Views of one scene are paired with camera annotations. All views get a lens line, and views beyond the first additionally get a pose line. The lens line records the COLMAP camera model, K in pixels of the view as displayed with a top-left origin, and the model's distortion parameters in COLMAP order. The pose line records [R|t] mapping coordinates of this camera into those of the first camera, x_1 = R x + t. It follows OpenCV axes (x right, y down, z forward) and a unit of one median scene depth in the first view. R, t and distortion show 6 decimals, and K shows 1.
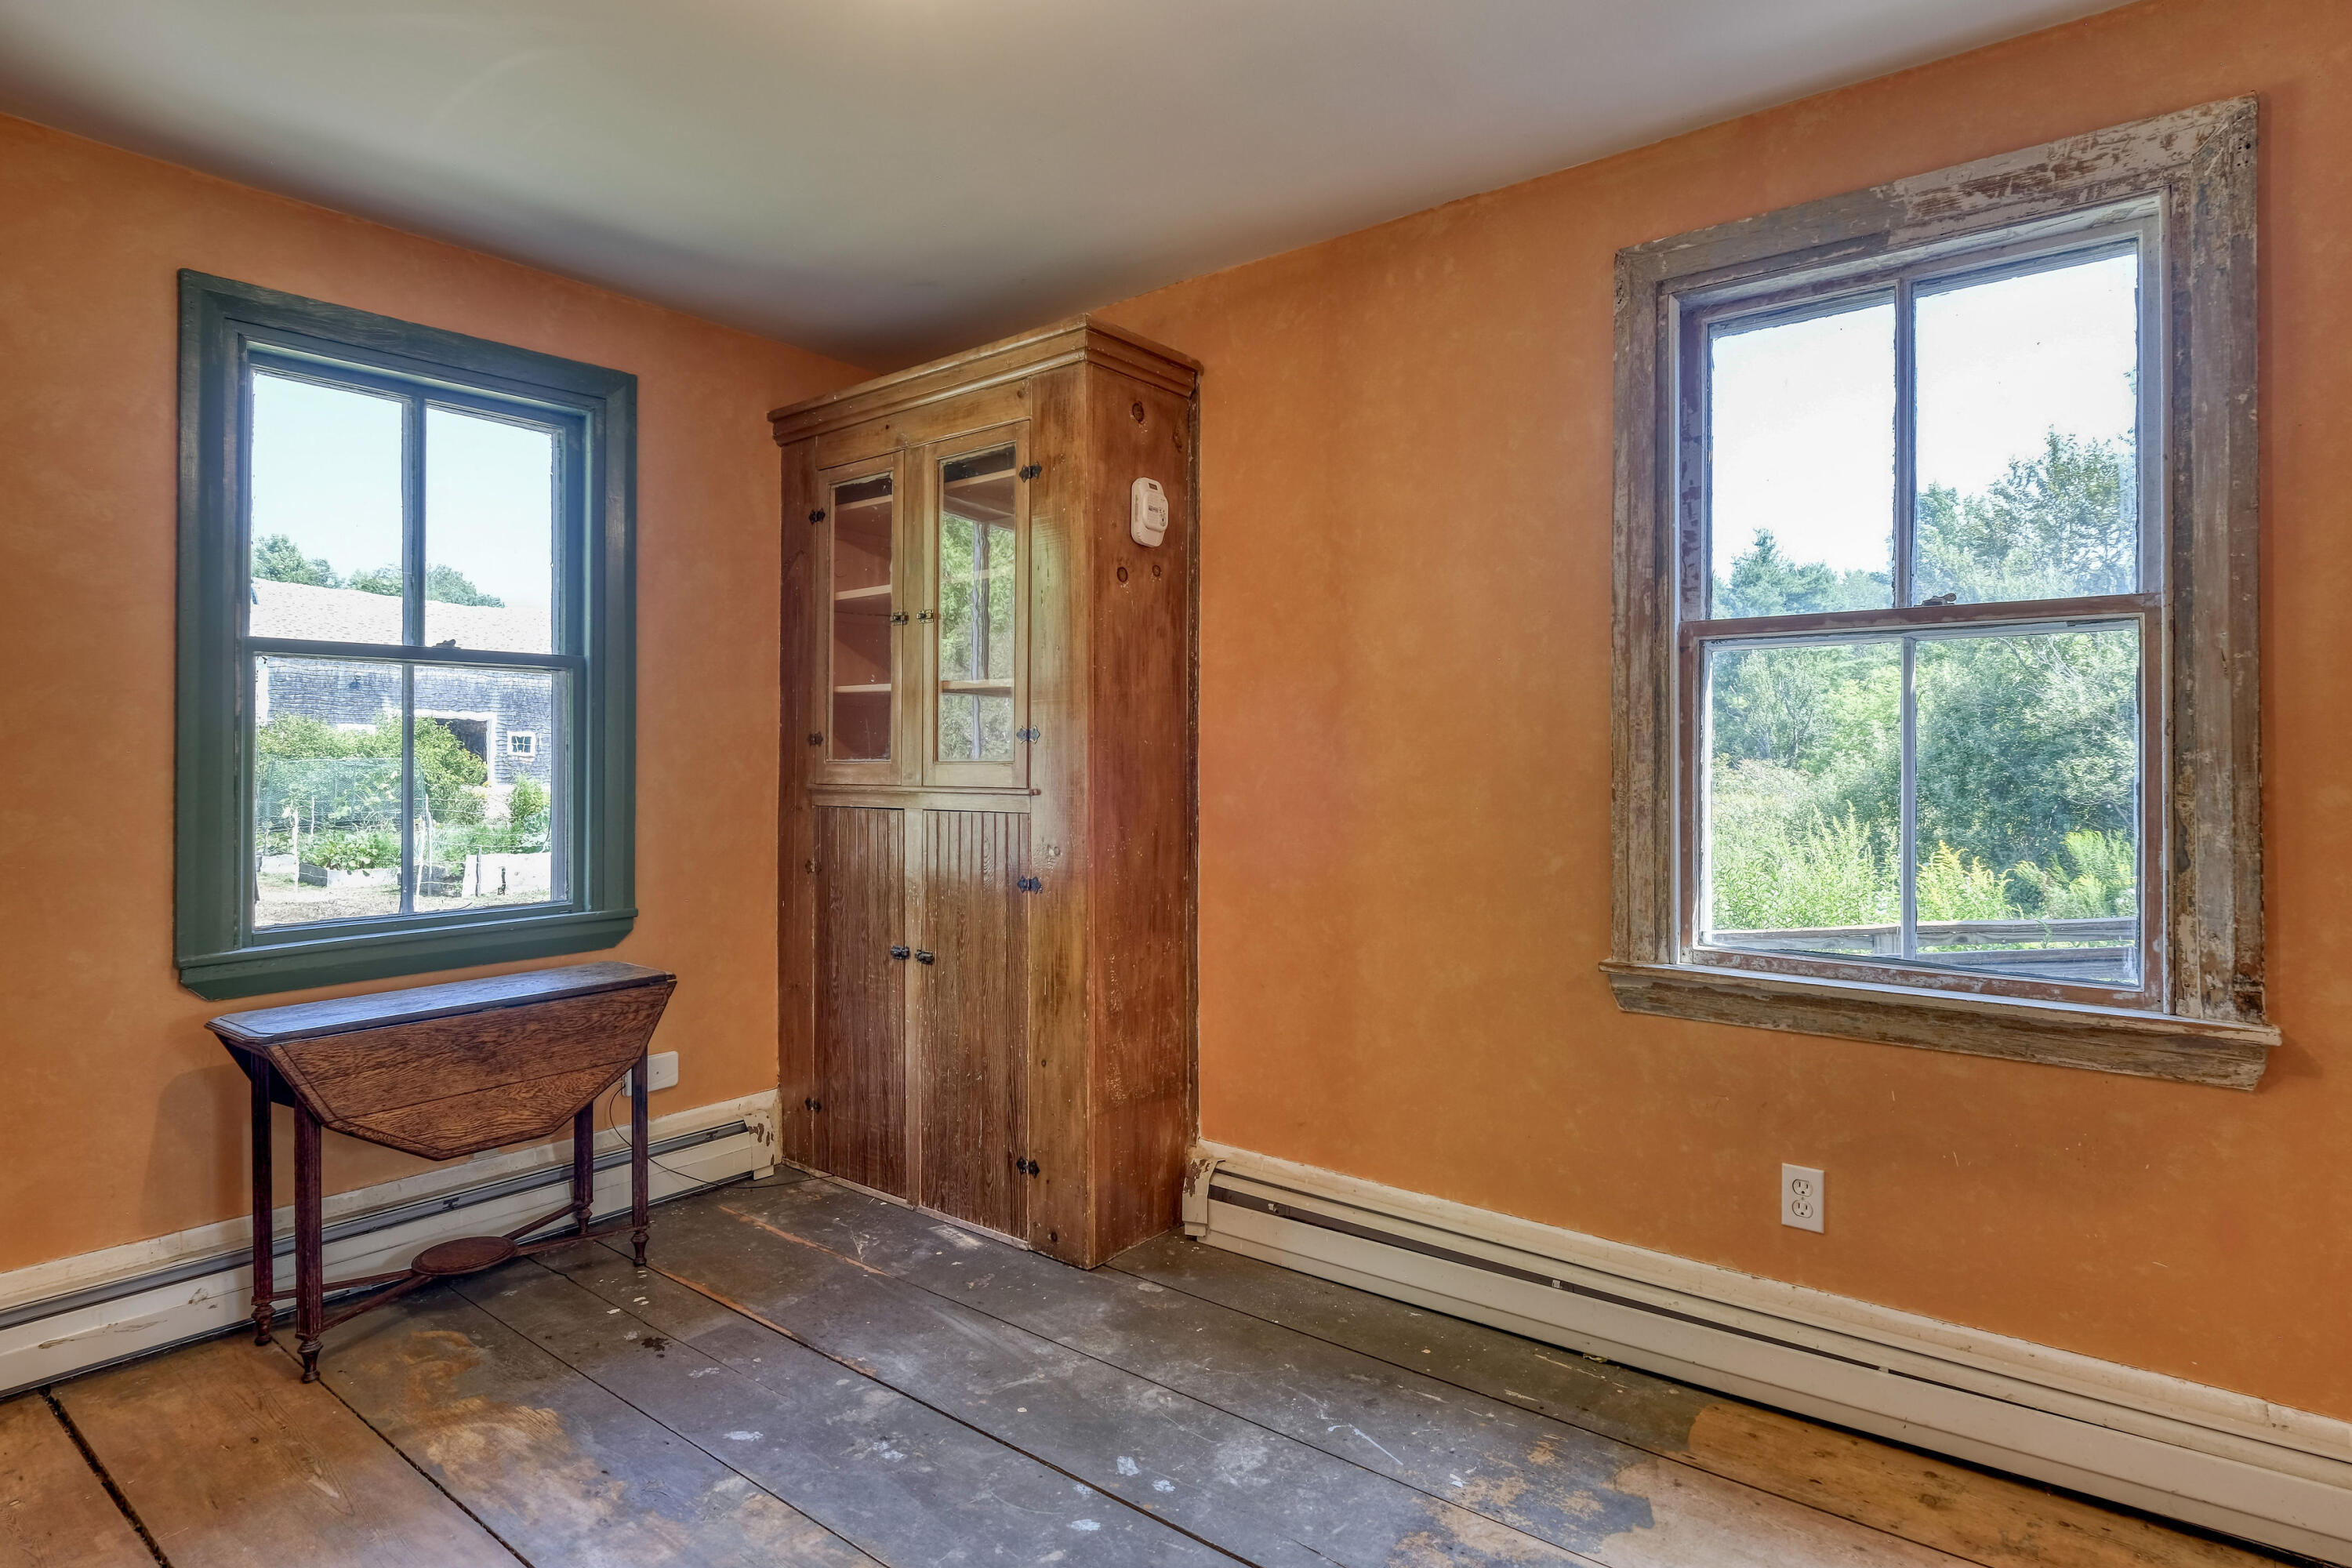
lens RADIAL K [[1254.3, 0, 1175.5], [0, 1254.3, 755.7], [0, 0, 1]] dist [0.004145, -0.008771]
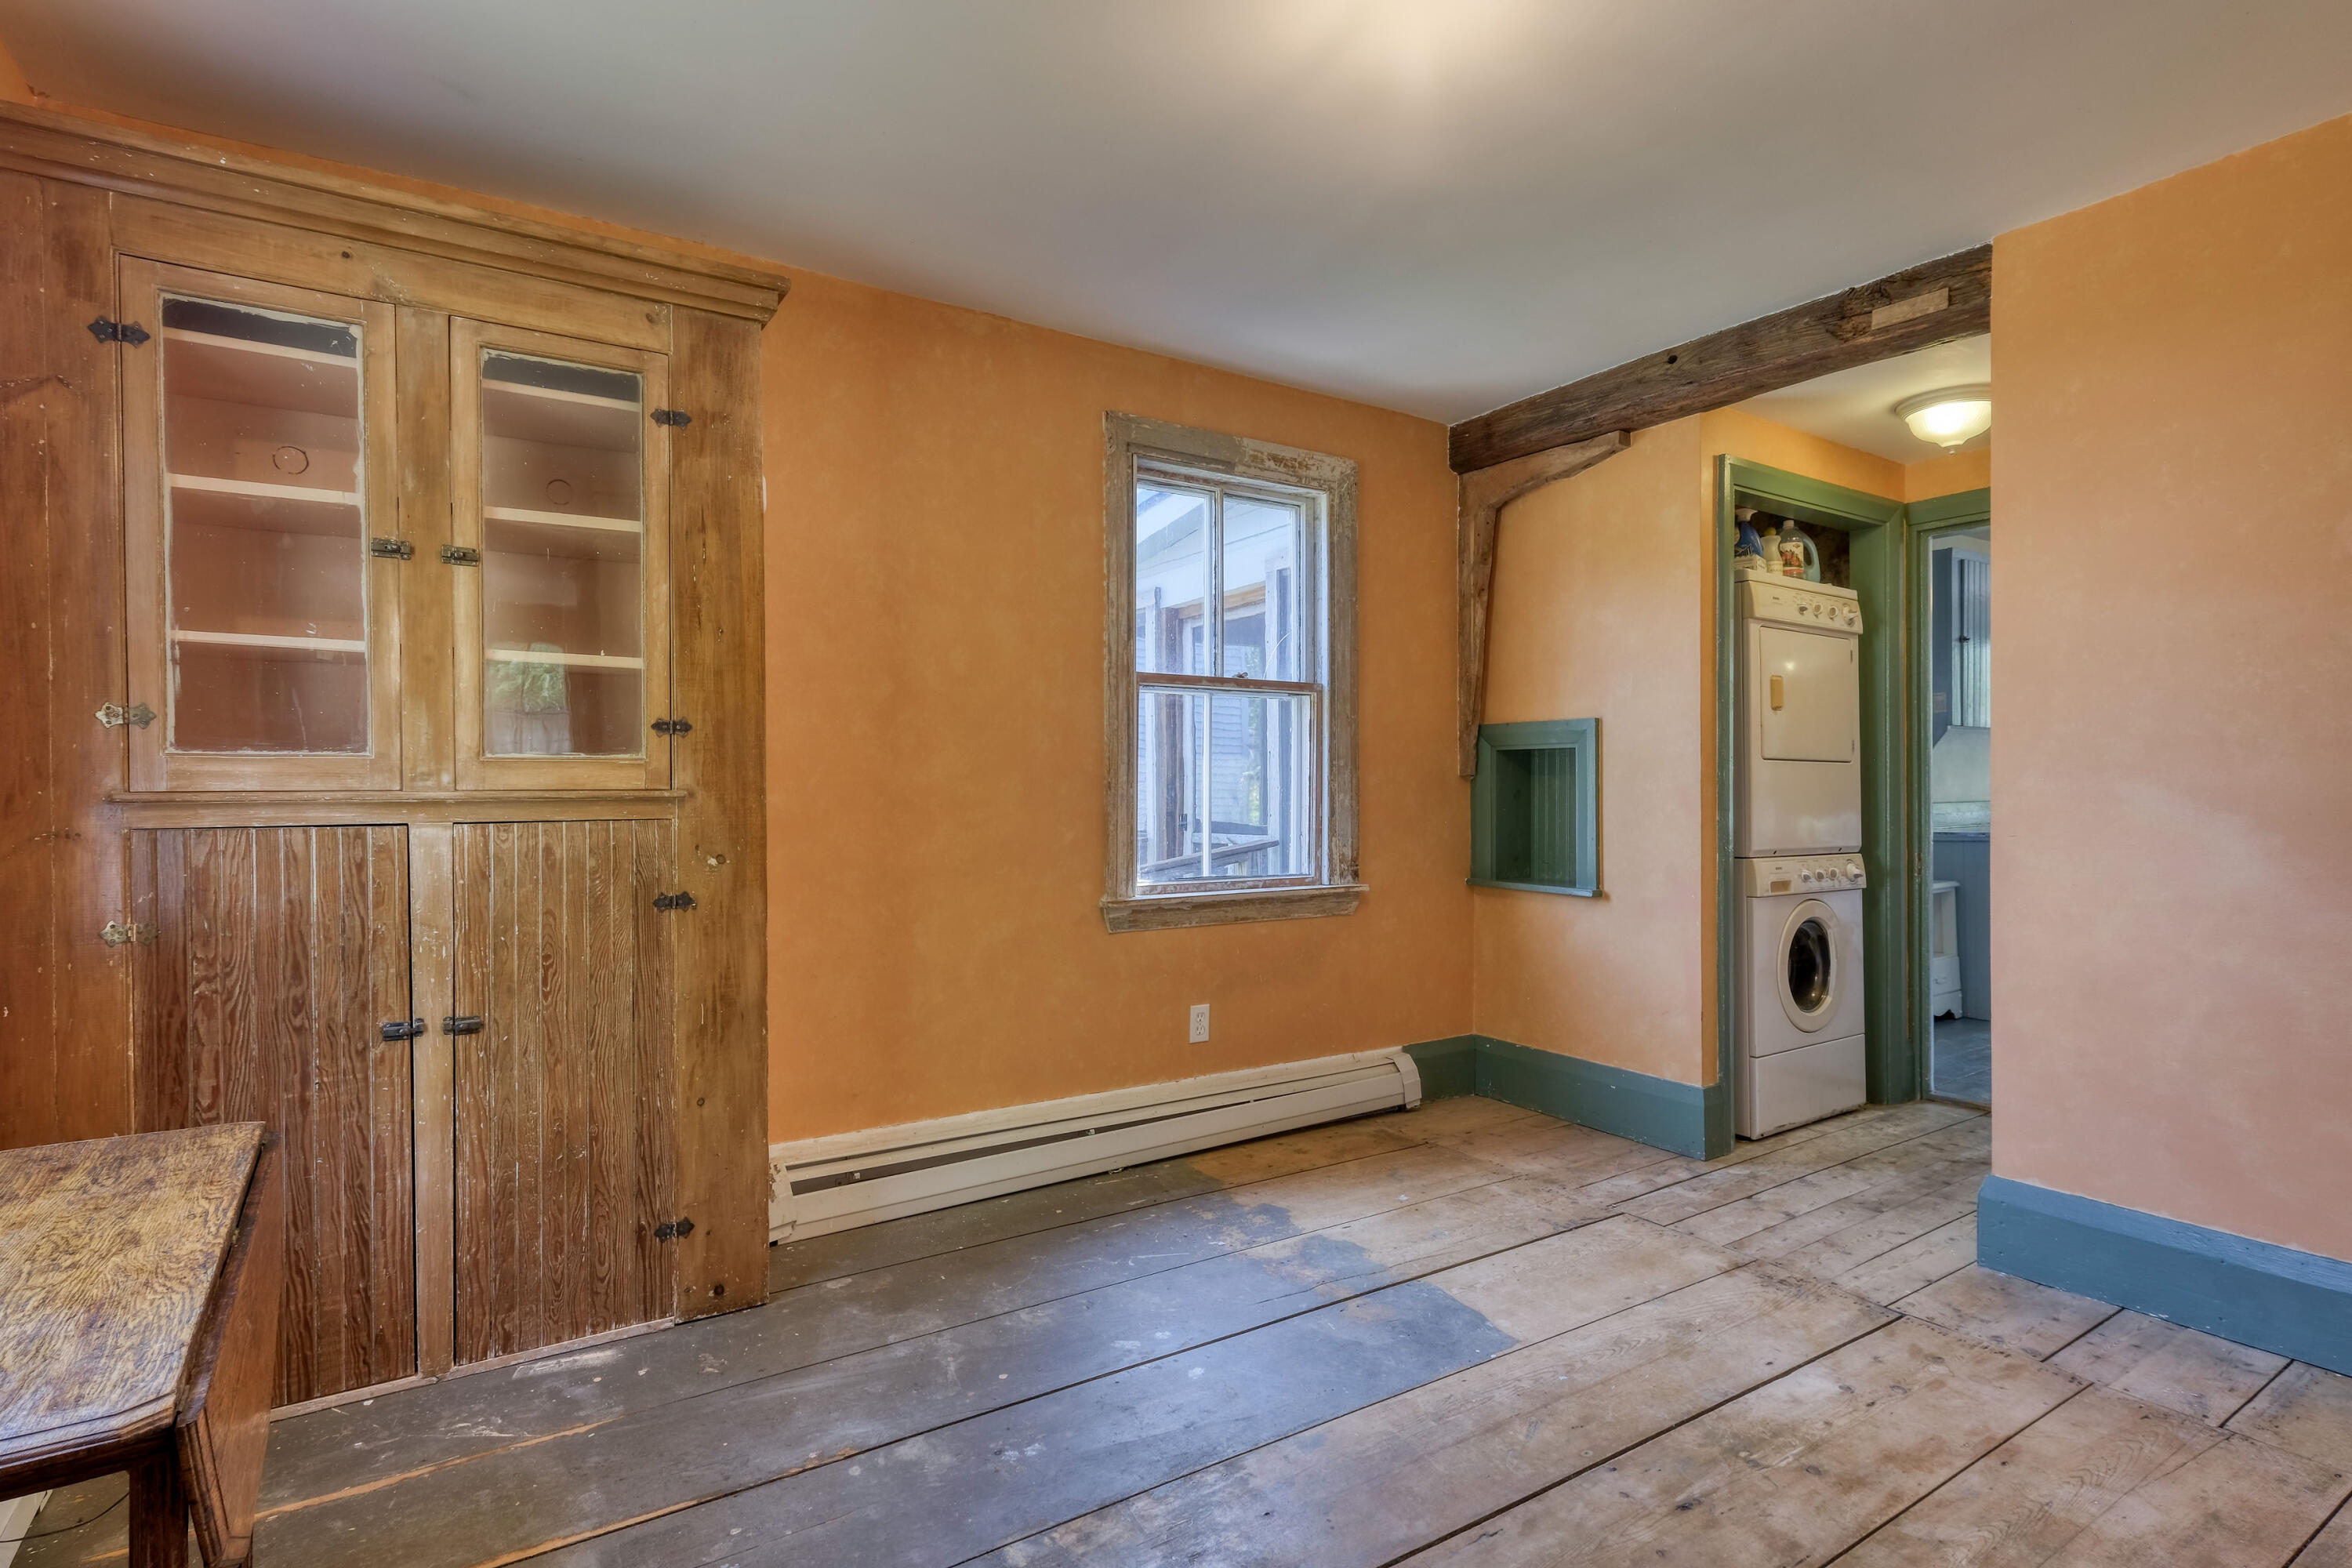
lens RADIAL K [[1110.4, 0, 1176.0], [0, 1110.4, 784.0], [0, 0, 1]] dist [0.002297, 0.000078]
pose [[0.331467, -0.010213, 0.943411, -0.811506], [-0.008435, 0.999869, 0.013788, 0.009943], [-0.943429, -0.012528, 0.331338, 0.481468]]
